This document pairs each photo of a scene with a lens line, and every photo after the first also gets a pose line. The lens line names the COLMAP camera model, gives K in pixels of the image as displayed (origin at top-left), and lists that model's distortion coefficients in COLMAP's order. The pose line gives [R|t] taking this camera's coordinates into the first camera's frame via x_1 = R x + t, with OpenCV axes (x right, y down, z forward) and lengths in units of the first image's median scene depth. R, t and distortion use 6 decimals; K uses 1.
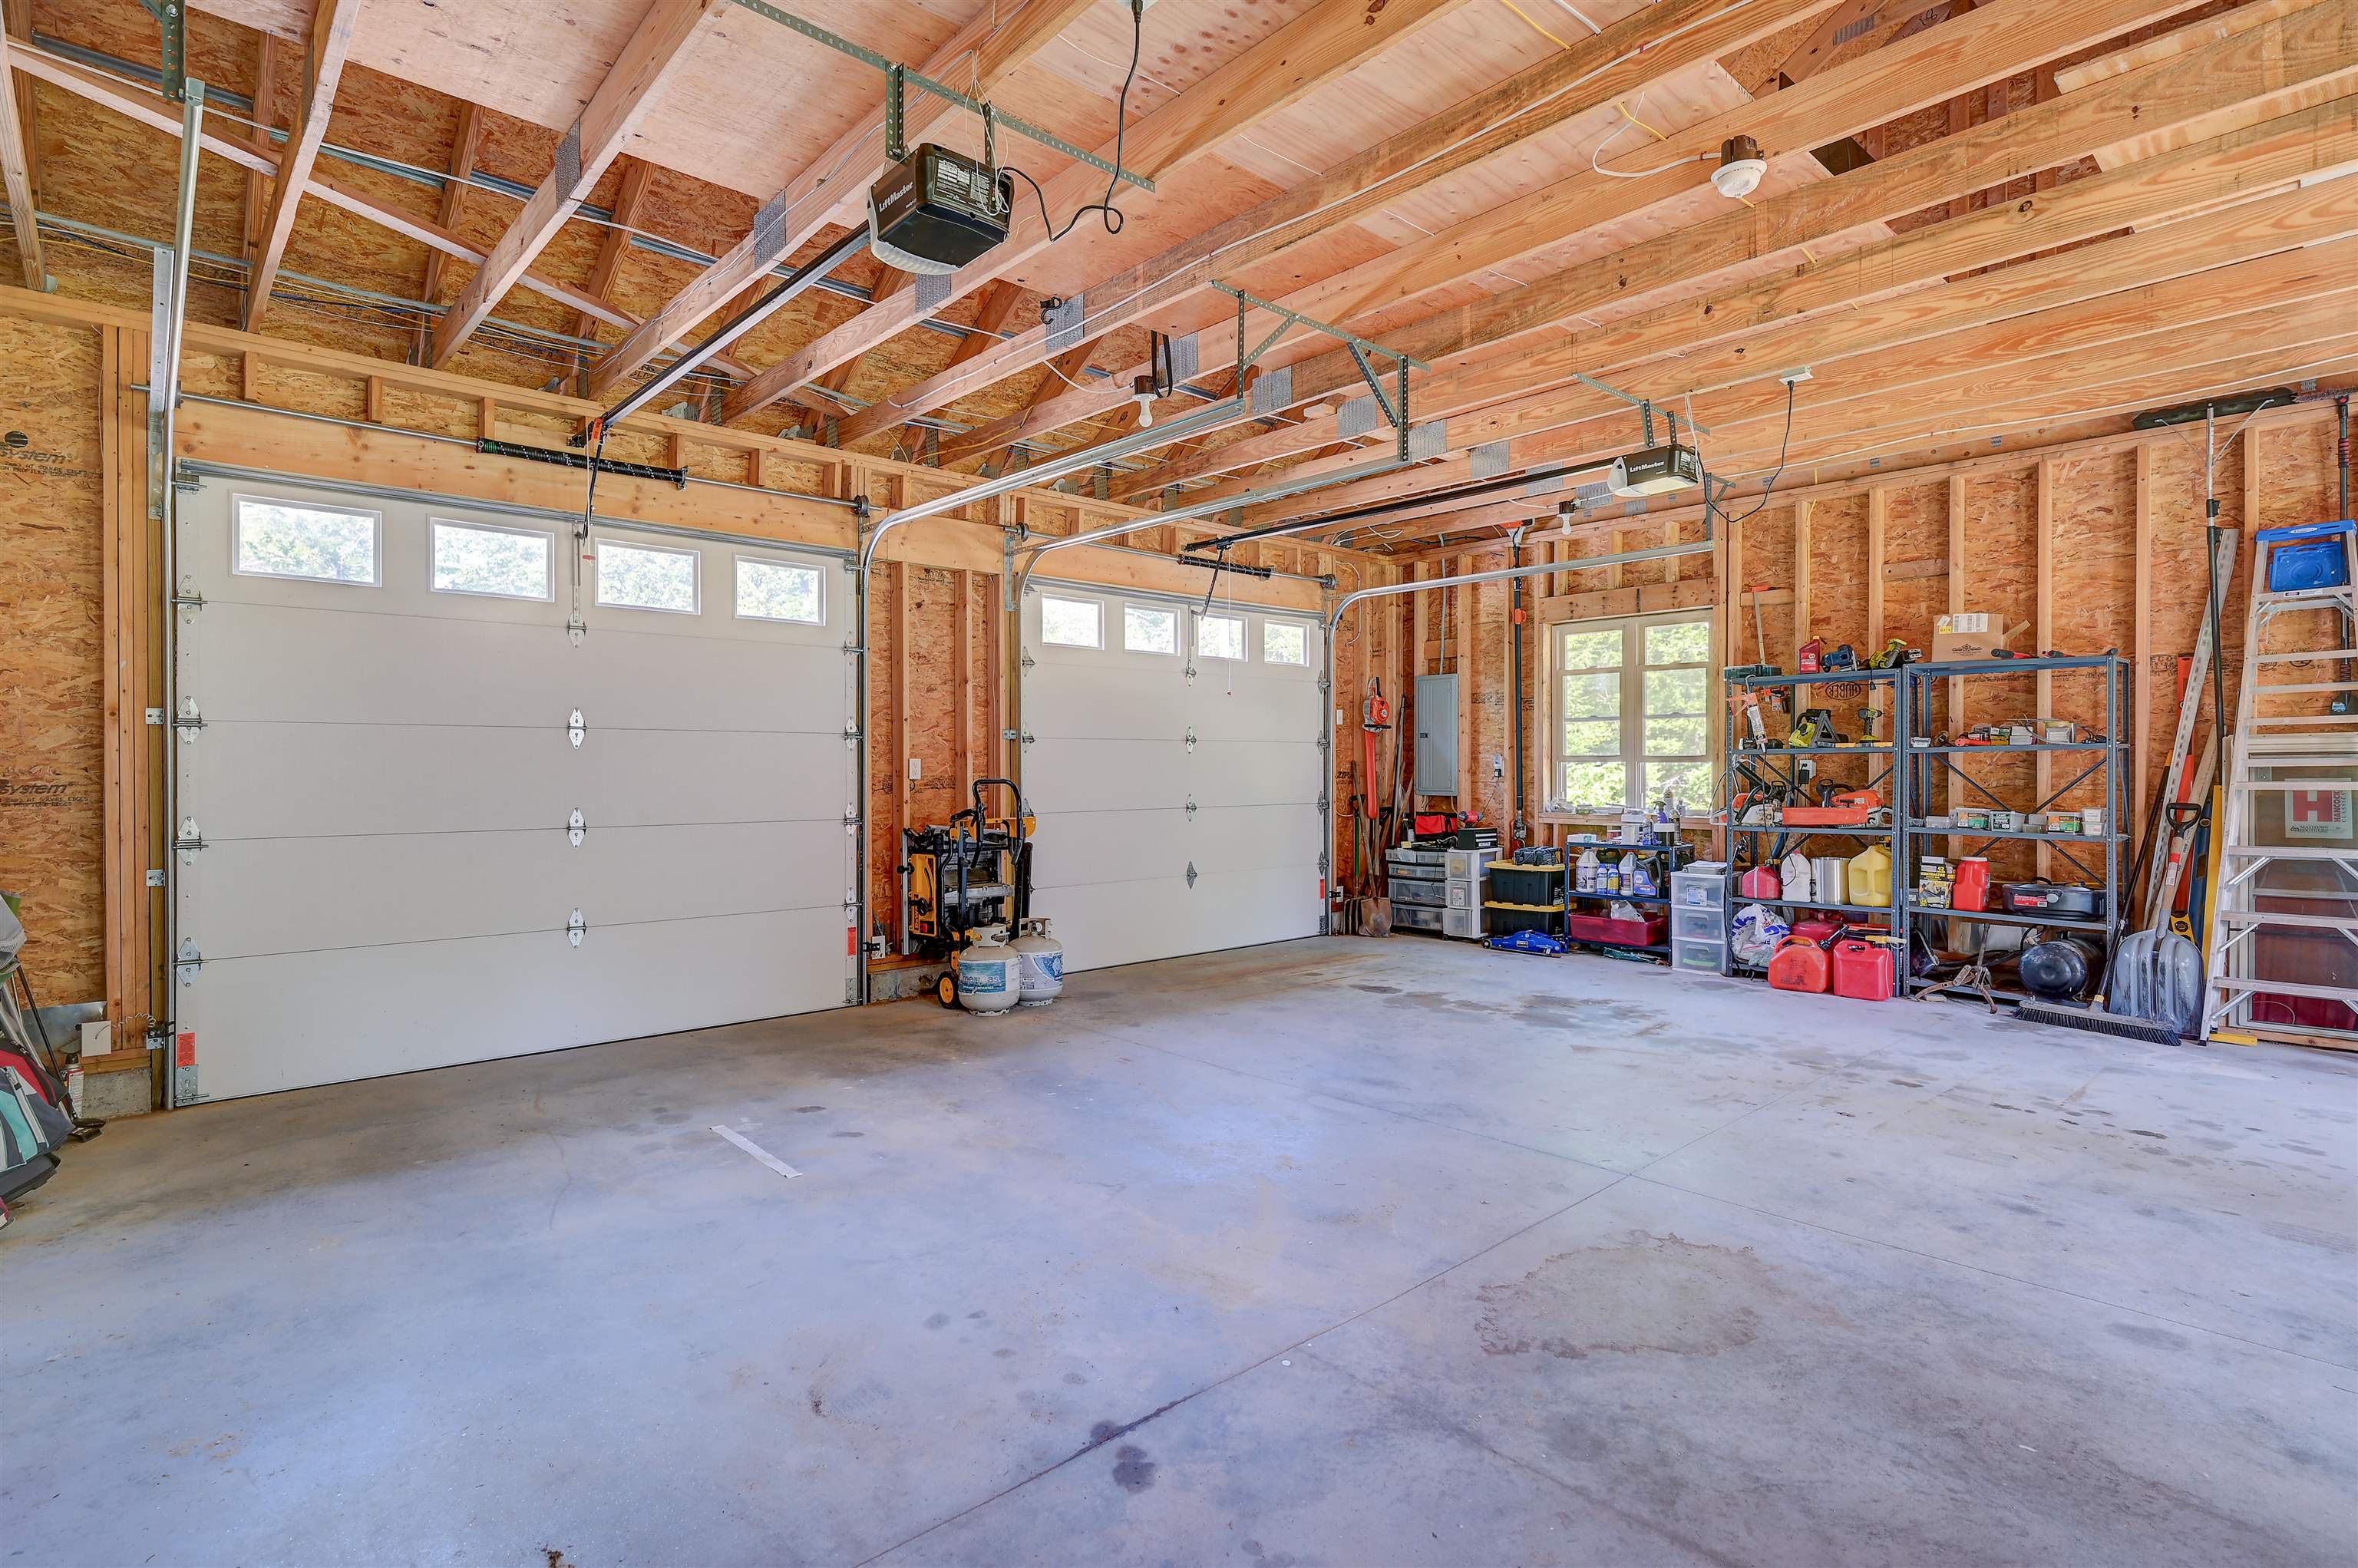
lens RADIAL K [[1174.4, 0, 1184.1], [0, 1174.4, 777.0], [0, 0, 1]] dist [0.001096, -0.000056]
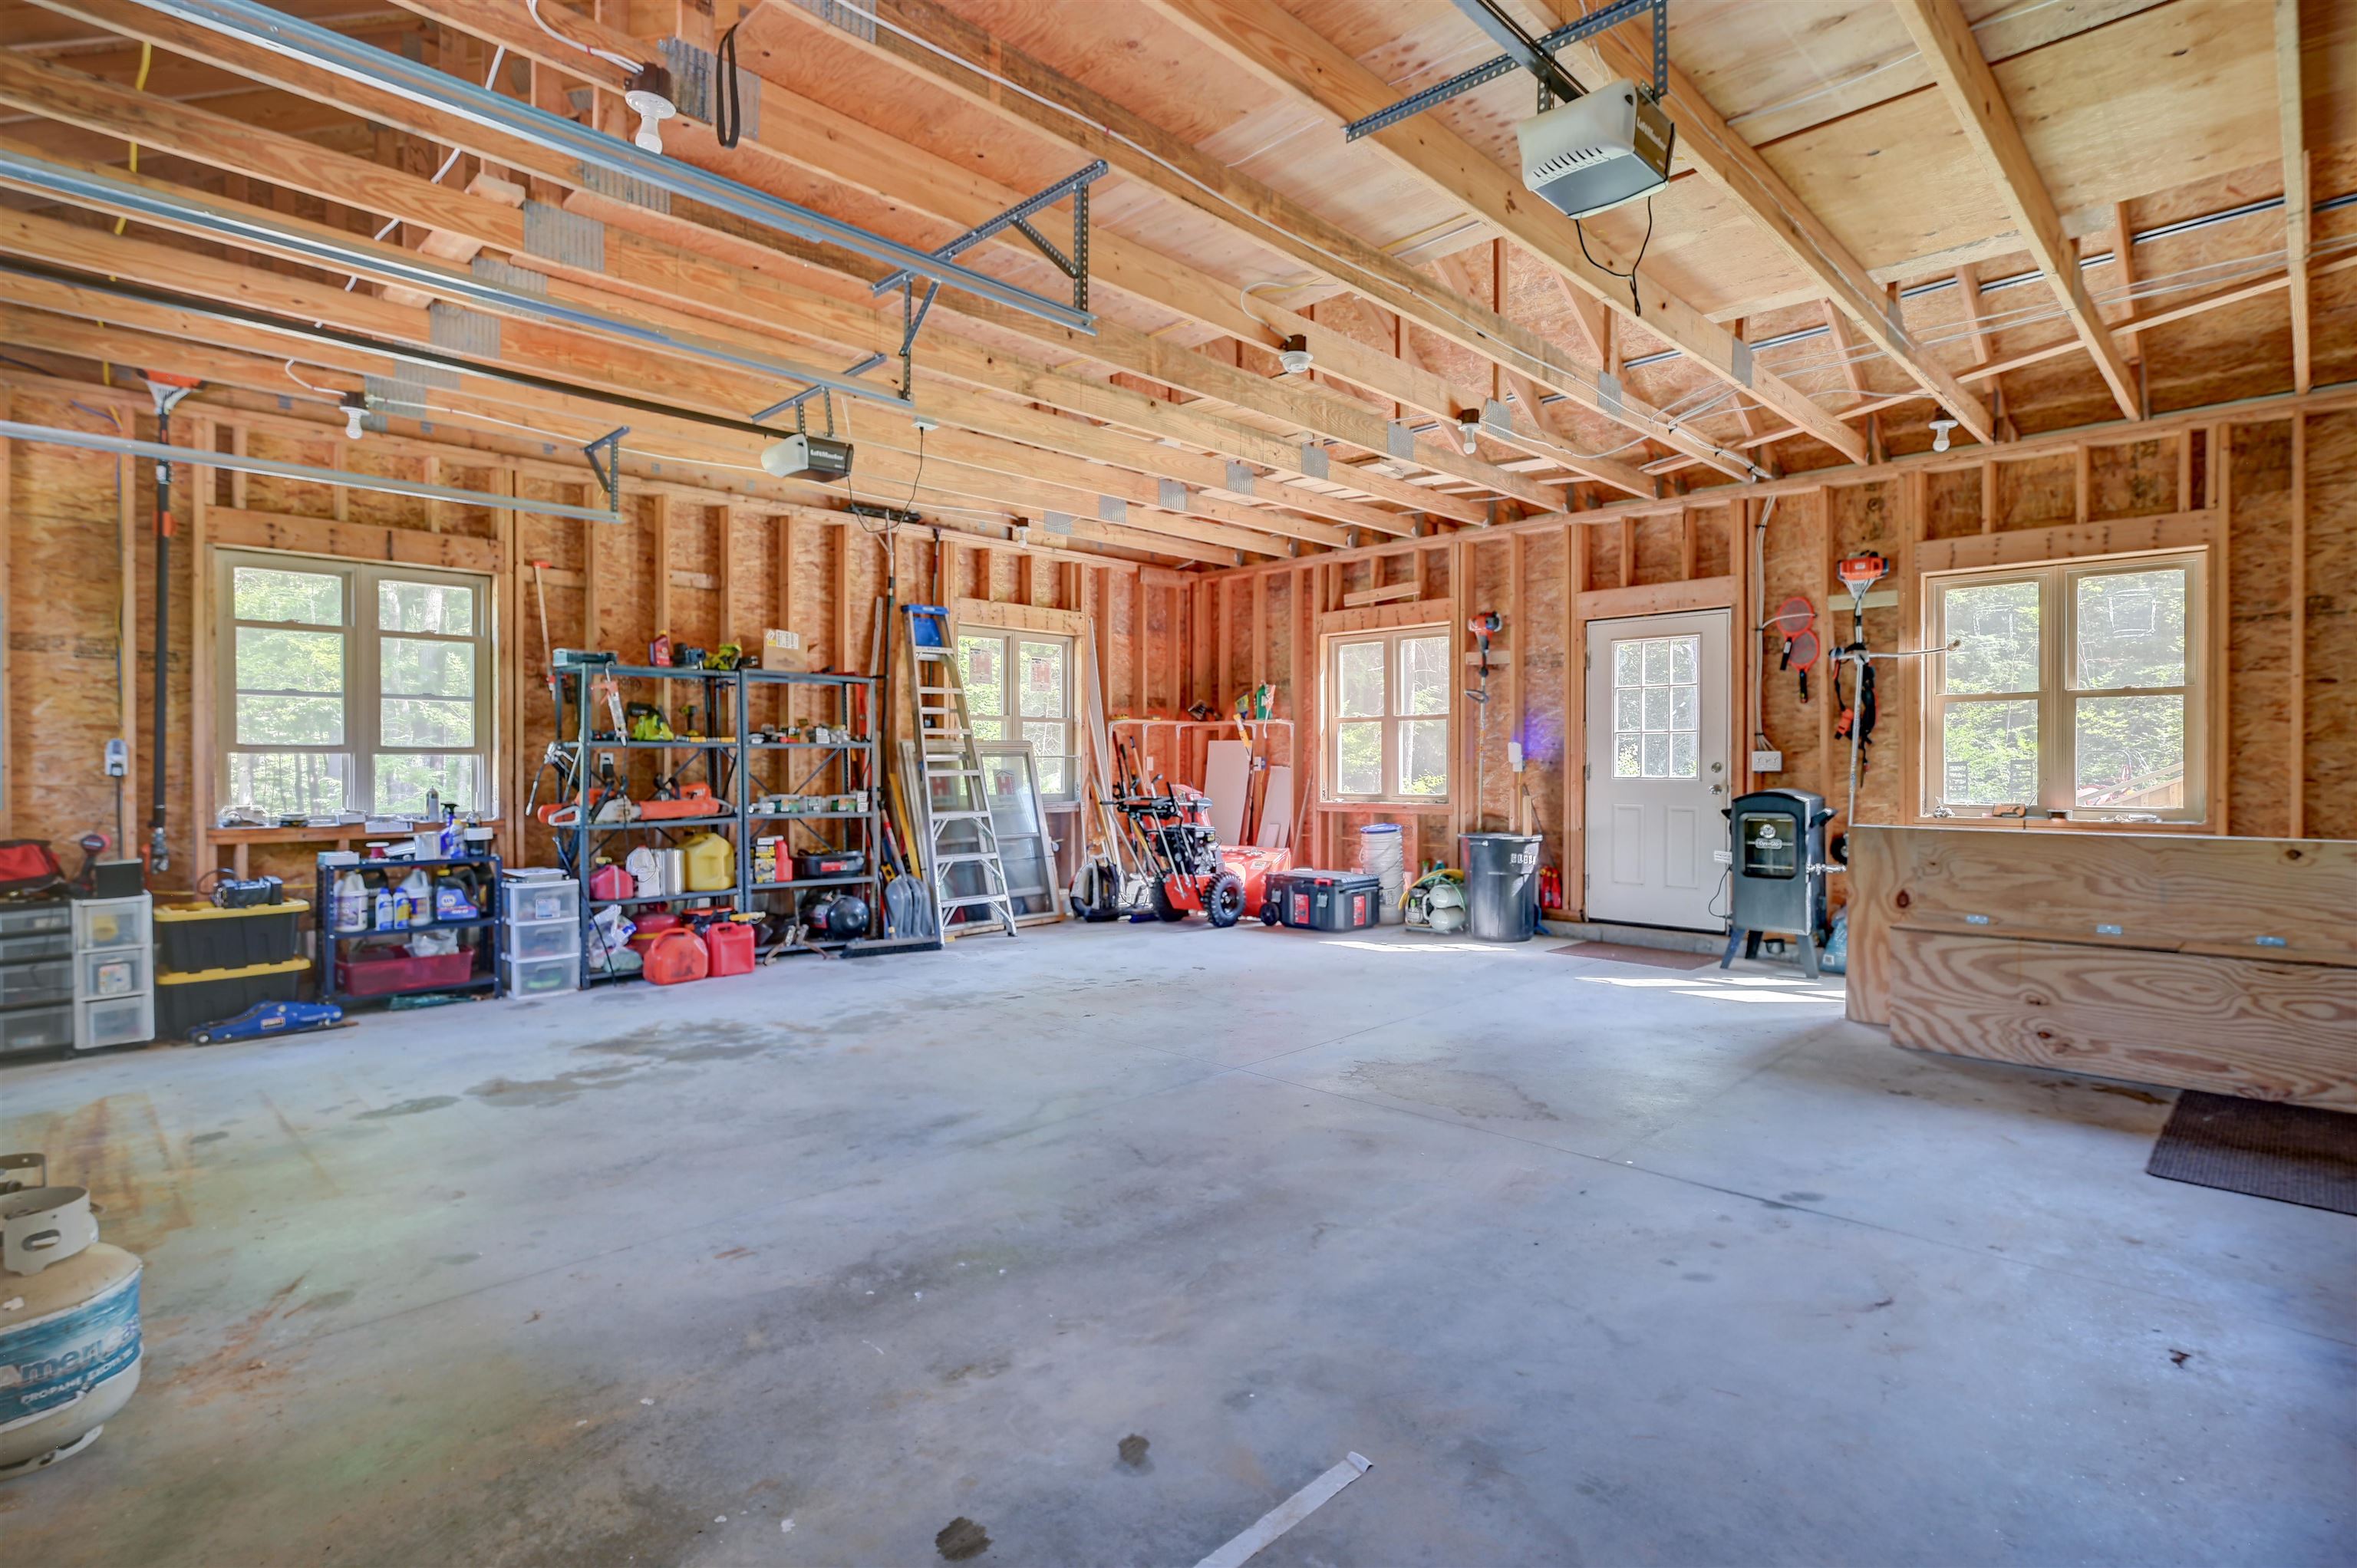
lens RADIAL K [[1173.9, 0, 1182.9], [0, 1173.9, 776.2], [0, 0, 1]] dist [0.001096, -0.000056]
pose [[-0.082544, -0.008387, 0.996552, -0.516353], [0.010742, 0.999899, 0.009305, 0.000256], [-0.996530, 0.011473, -0.082445, 0.654623]]
